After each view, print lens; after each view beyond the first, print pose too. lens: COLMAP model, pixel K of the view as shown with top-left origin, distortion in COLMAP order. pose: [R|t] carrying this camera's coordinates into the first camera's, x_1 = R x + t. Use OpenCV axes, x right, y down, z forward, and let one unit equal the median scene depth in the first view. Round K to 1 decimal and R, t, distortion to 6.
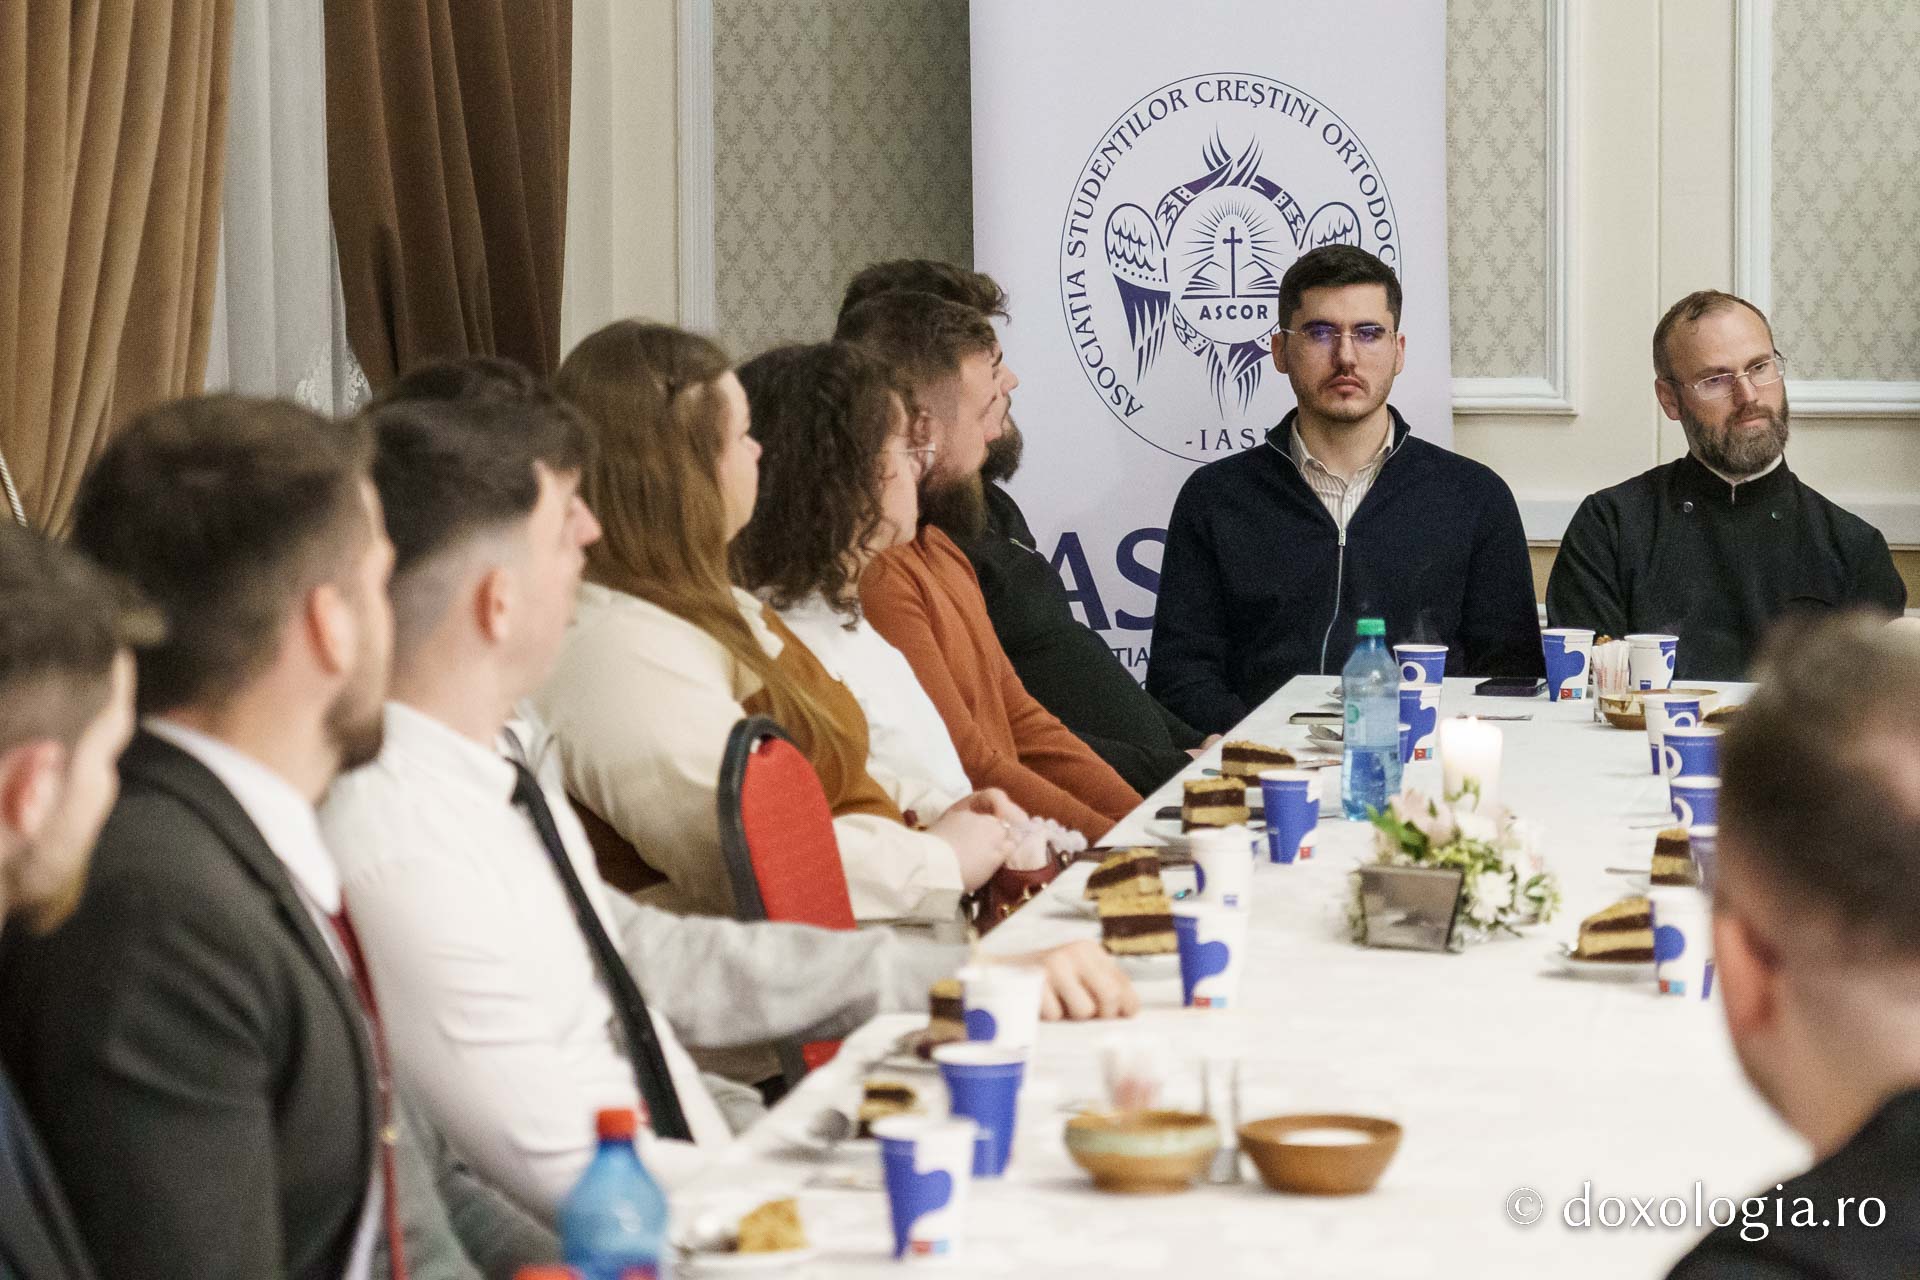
lens RADIAL K [[6966.0, 0, 960.0], [0, 6966.0, 640.0], [0, 0, 1]] dist [-0.136994, -0.626060]
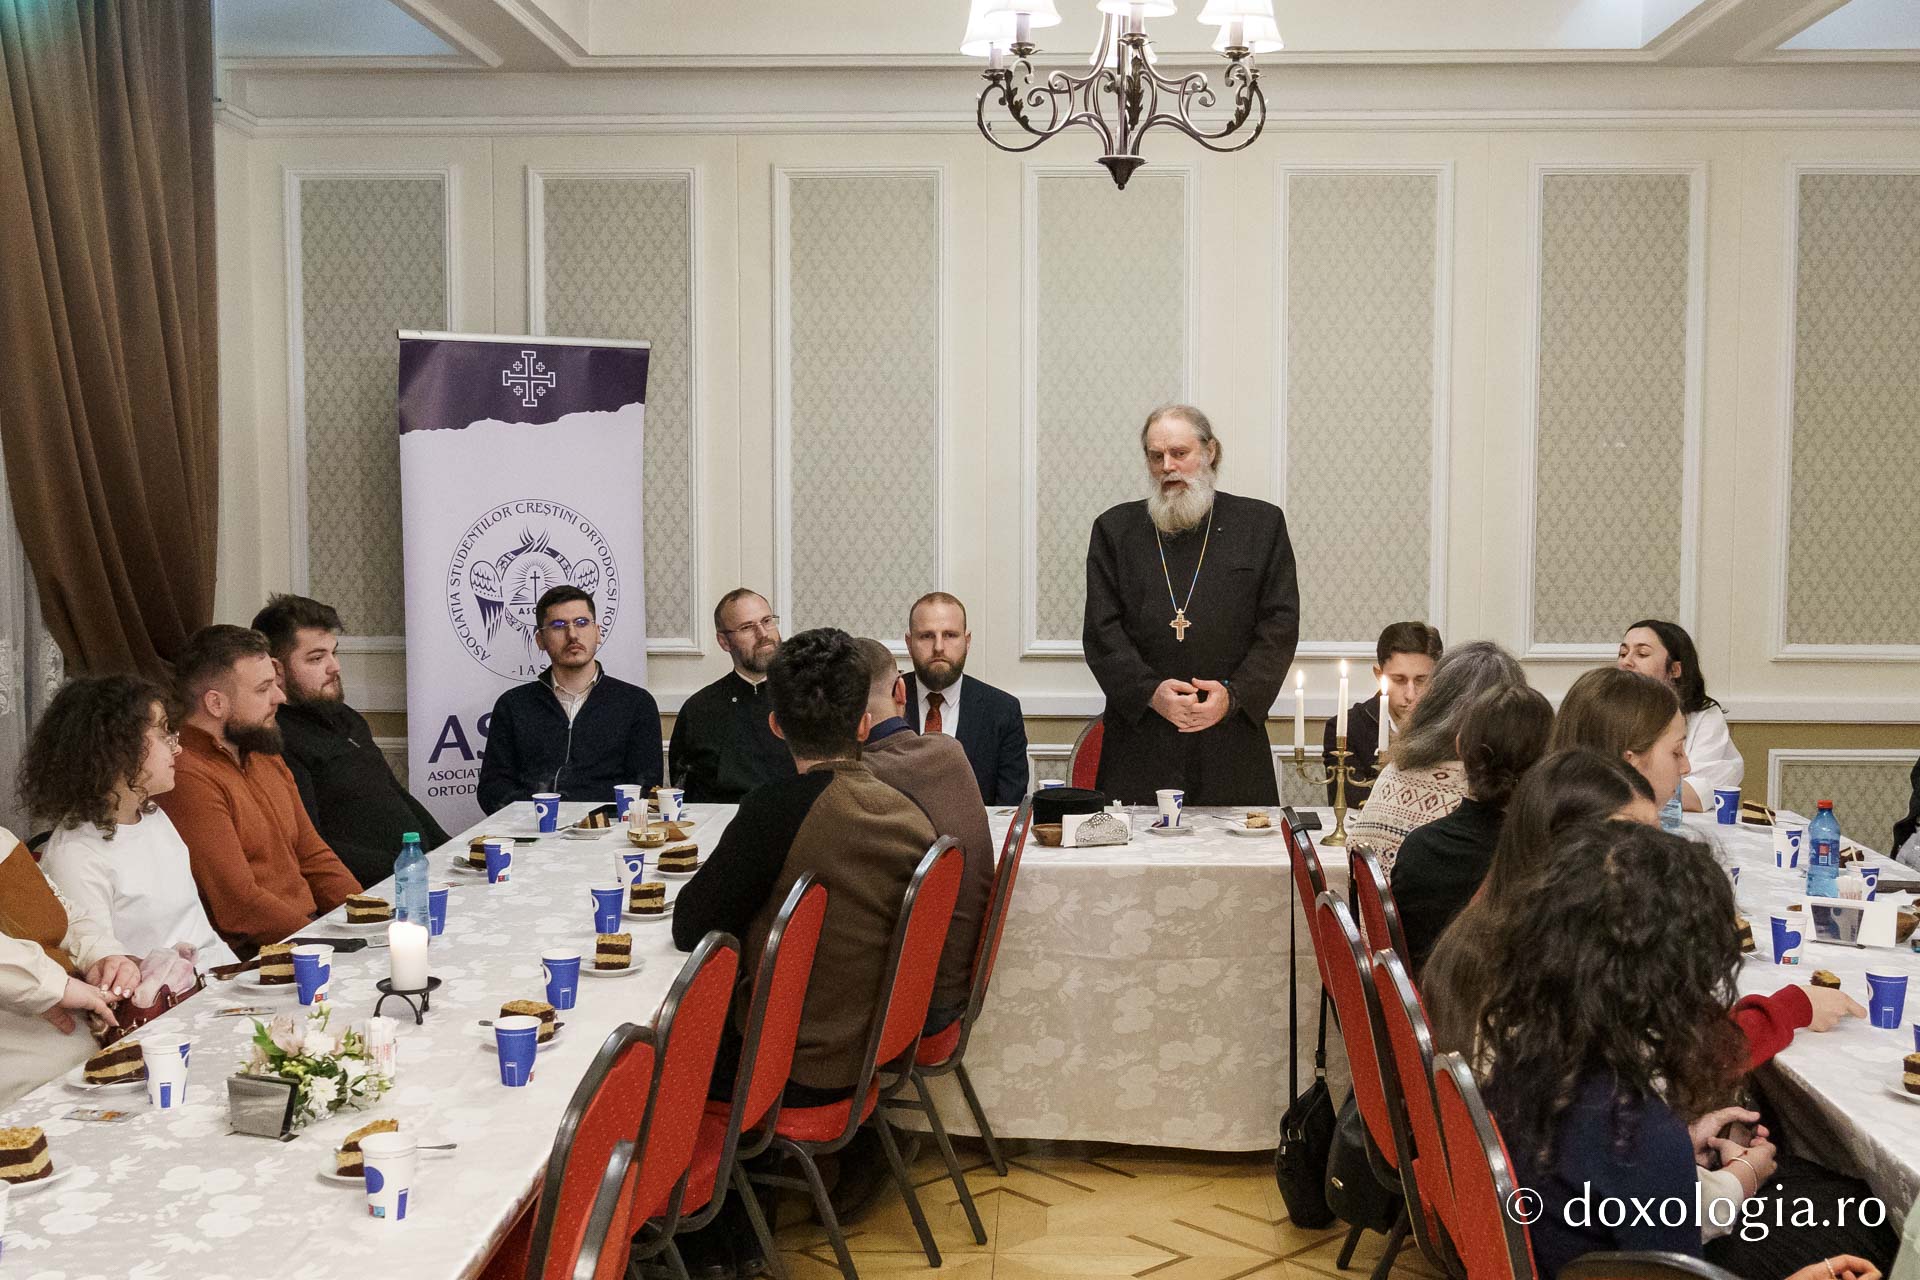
lens RADIAL K [[2077.1, 0, 960.0], [0, 2077.1, 640.0], [0, 0, 1]] dist [-0.000453, -0.002303]
pose [[0.994741, -0.002794, 0.102383, 0.104835], [0.003066, 0.999992, -0.002493, -0.036326], [-0.102375, 0.002794, 0.994742, 0.350768]]
